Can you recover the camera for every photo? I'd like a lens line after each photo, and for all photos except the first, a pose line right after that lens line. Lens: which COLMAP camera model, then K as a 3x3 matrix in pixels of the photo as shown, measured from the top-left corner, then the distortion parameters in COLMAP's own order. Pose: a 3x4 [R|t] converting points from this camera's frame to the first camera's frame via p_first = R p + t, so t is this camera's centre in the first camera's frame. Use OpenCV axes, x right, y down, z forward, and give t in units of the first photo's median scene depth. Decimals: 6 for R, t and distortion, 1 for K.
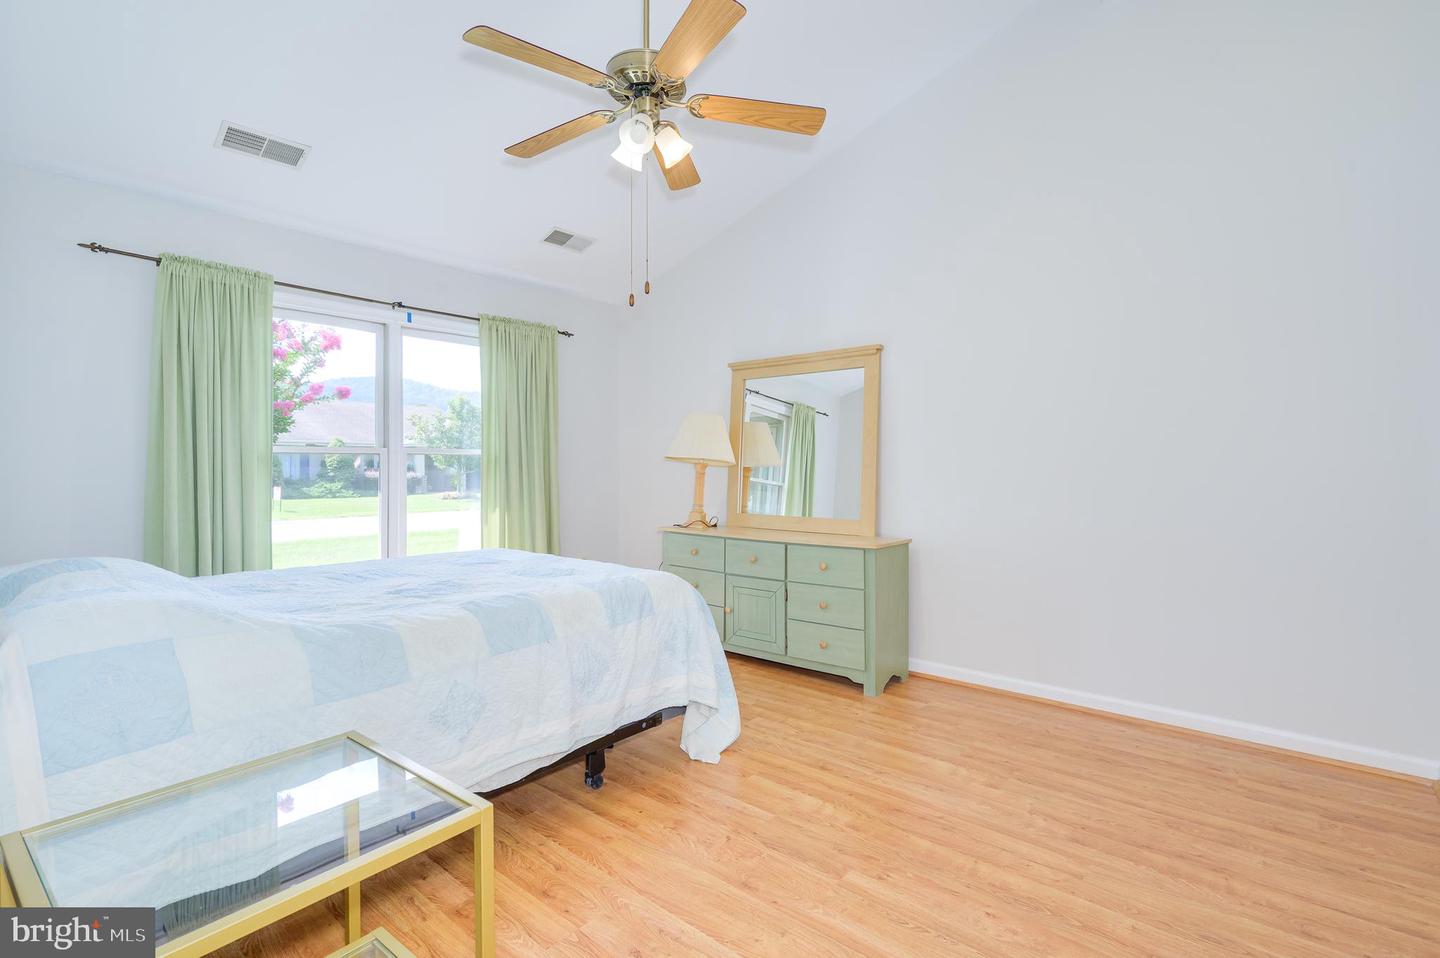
lens RADIAL K [[651.9, 0, 720.0], [0, 651.9, 479.0], [0, 0, 1]] dist [0.003707, 0.000042]
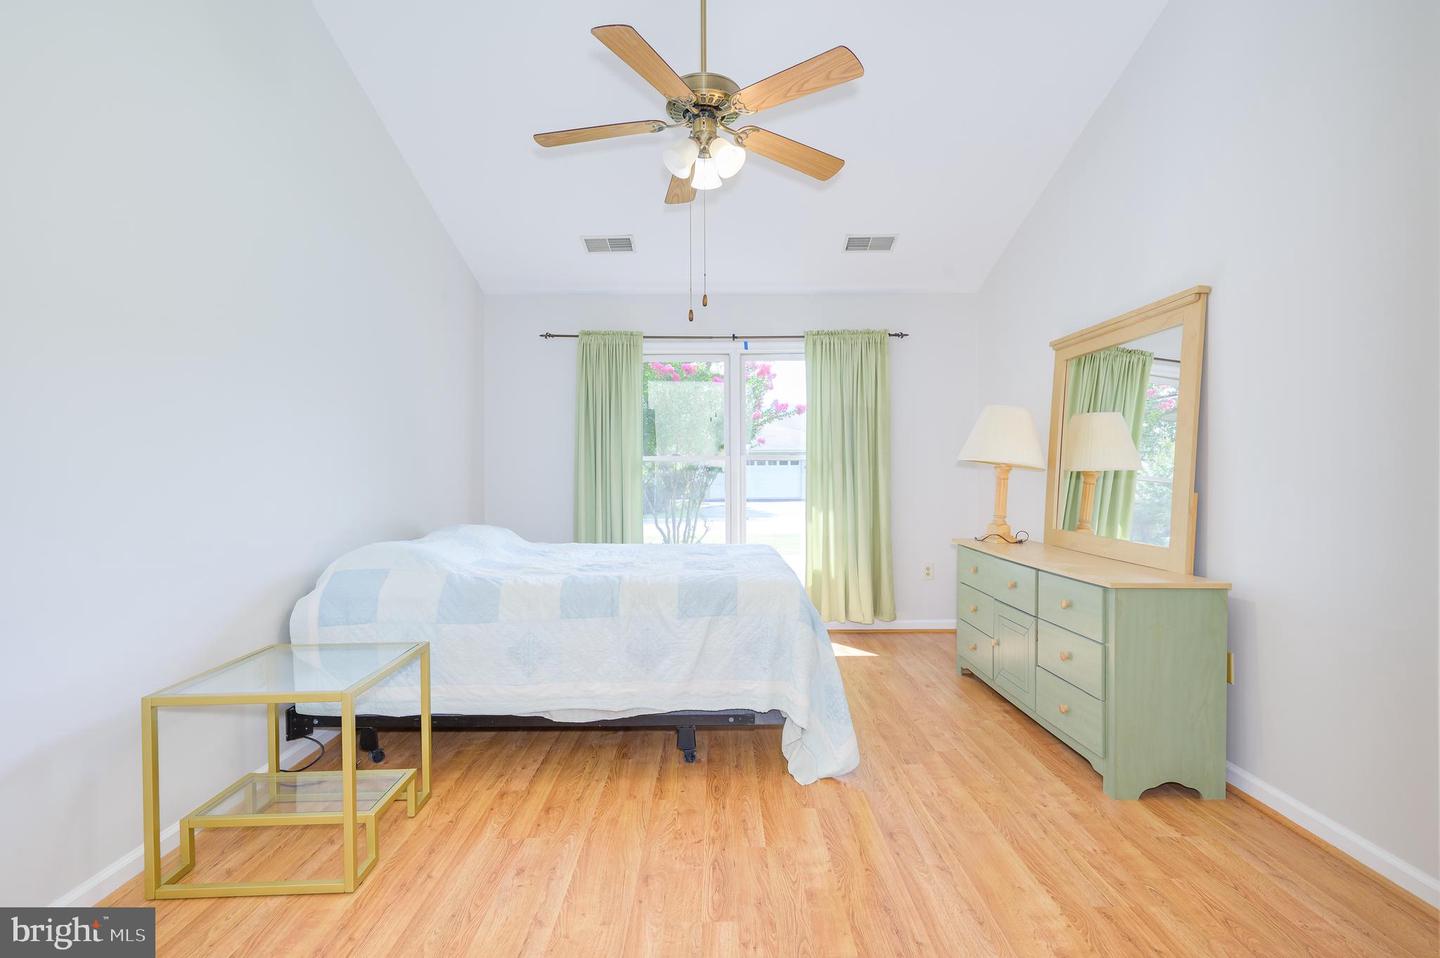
lens RADIAL K [[657.2, 0, 734.3], [0, 657.2, 490.4], [0, 0, 1]] dist [-0.000100, -0.000061]
pose [[0.665400, 0.020569, -0.746203, 0.583176], [-0.012324, 0.999787, 0.016569, -0.004970], [0.746385, -0.001829, 0.665512, 0.271272]]
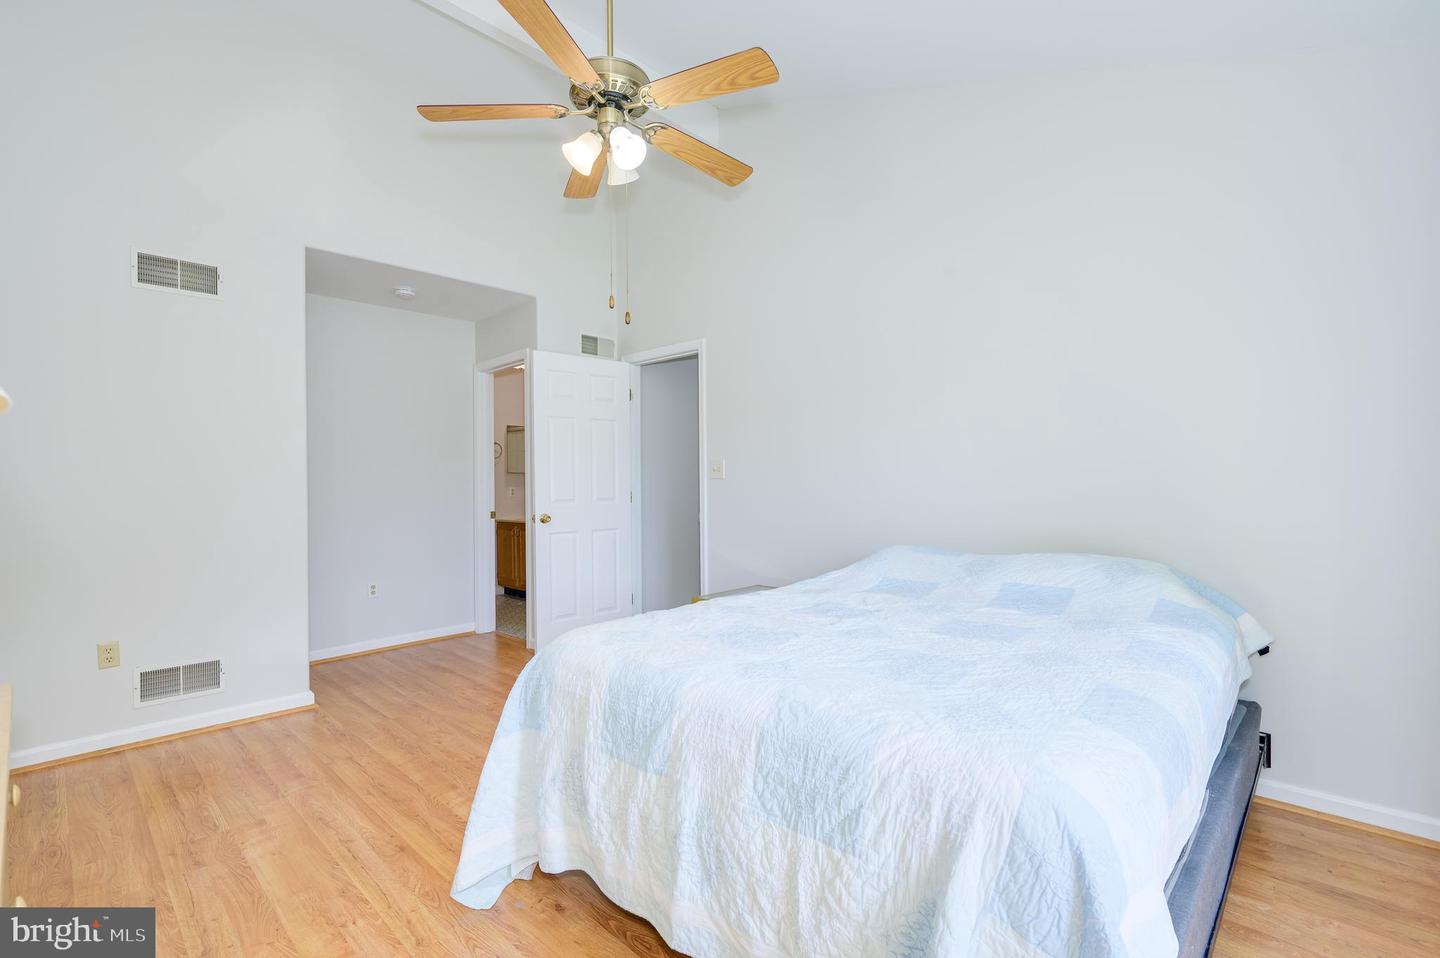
lens RADIAL K [[651.9, 0, 720.0], [0, 651.9, 479.0], [0, 0, 1]] dist [0.003707, 0.000042]
pose [[-0.998105, 0.014023, 0.059919, -0.275474], [0.014836, 0.999803, 0.013156, -0.030894], [-0.059723, 0.014020, -0.998117, 1.641559]]
